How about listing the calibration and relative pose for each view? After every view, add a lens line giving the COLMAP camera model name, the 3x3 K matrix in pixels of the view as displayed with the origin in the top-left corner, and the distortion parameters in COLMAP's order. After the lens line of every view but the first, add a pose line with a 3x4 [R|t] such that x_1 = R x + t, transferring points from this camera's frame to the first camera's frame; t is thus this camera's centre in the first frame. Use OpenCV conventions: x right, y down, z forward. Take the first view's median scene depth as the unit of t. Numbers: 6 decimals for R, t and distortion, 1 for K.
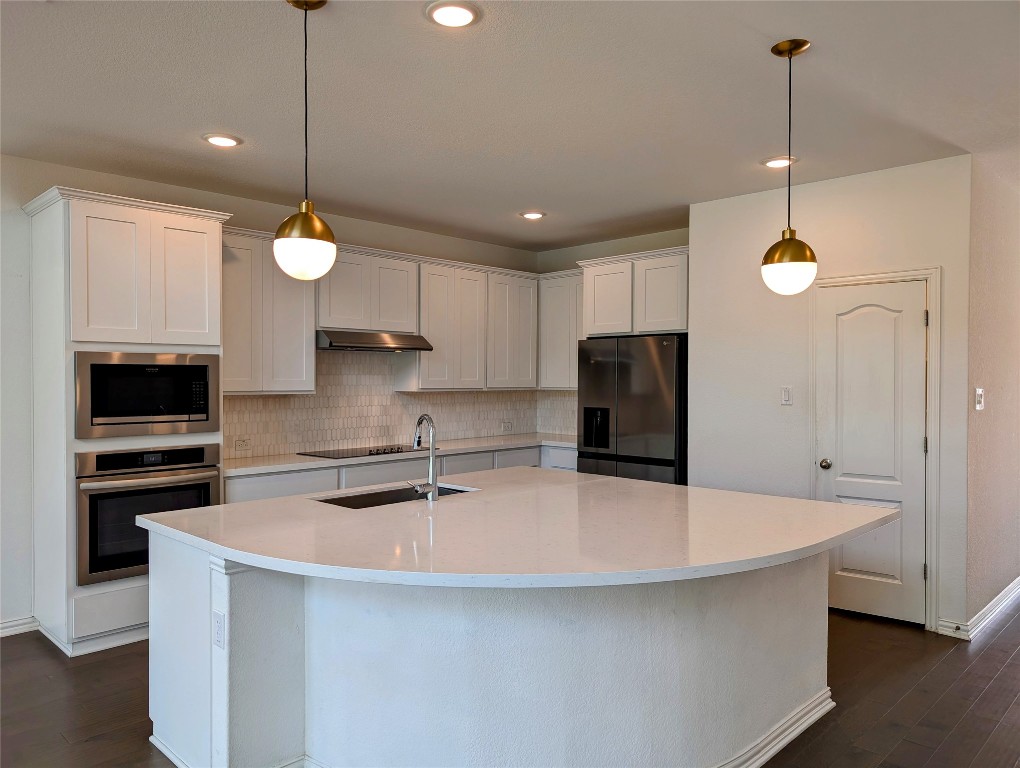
lens RADIAL K [[734.0, 0, 505.8], [0, 734.0, 383.3], [0, 0, 1]] dist [0.007547, -0.003801]
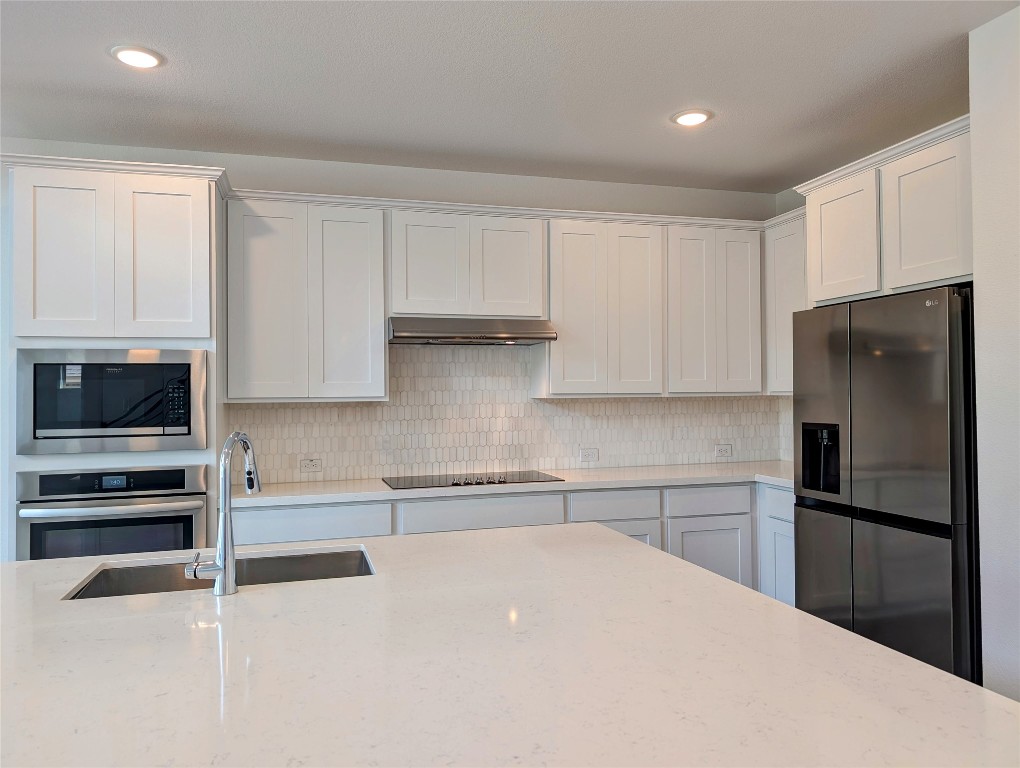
lens RADIAL K [[741.2, 0, 510.2], [0, 741.2, 373.3], [0, 0, 1]] dist [0.028200, -0.005429]
pose [[0.870639, -0.022035, -0.491429, 0.214656], [0.007282, 0.999464, -0.031912, 0.010345], [0.491869, 0.024205, 0.870333, 0.371419]]
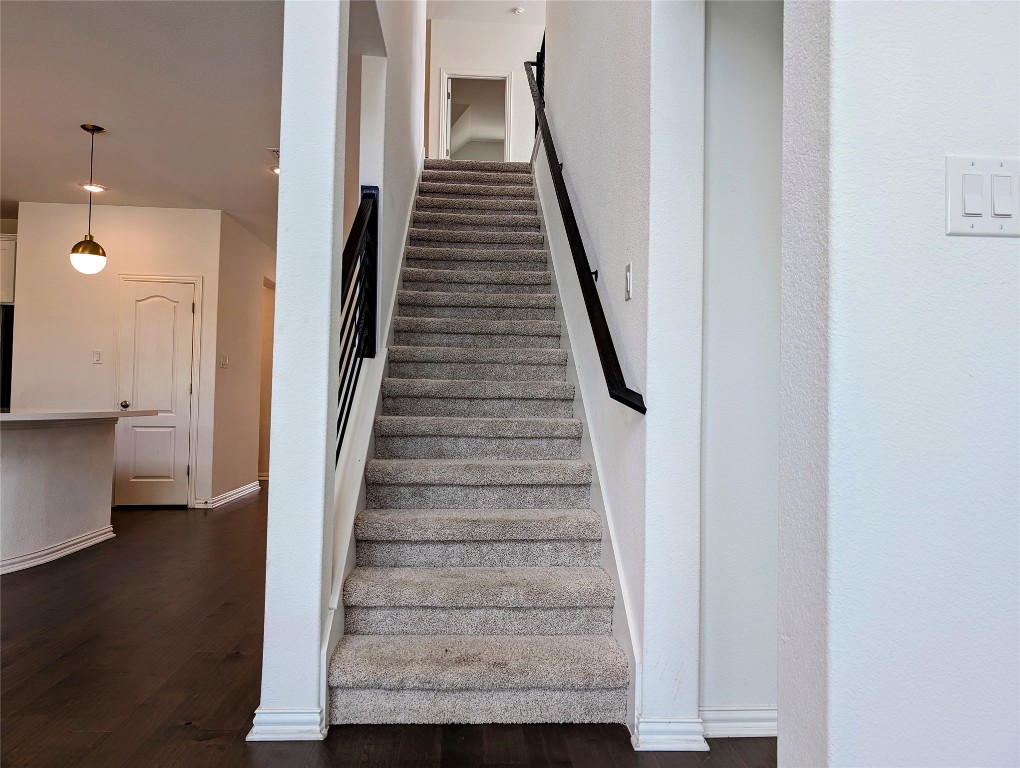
lens RADIAL K [[731.2, 0, 520.1], [0, 731.2, 381.2], [0, 0, 1]] dist [0.005120, -0.000723]
pose [[0.656954, 0.033604, 0.753182, -0.105497], [-0.013167, 0.999365, -0.033103, 0.081271], [-0.753816, 0.011830, 0.656979, -0.407025]]
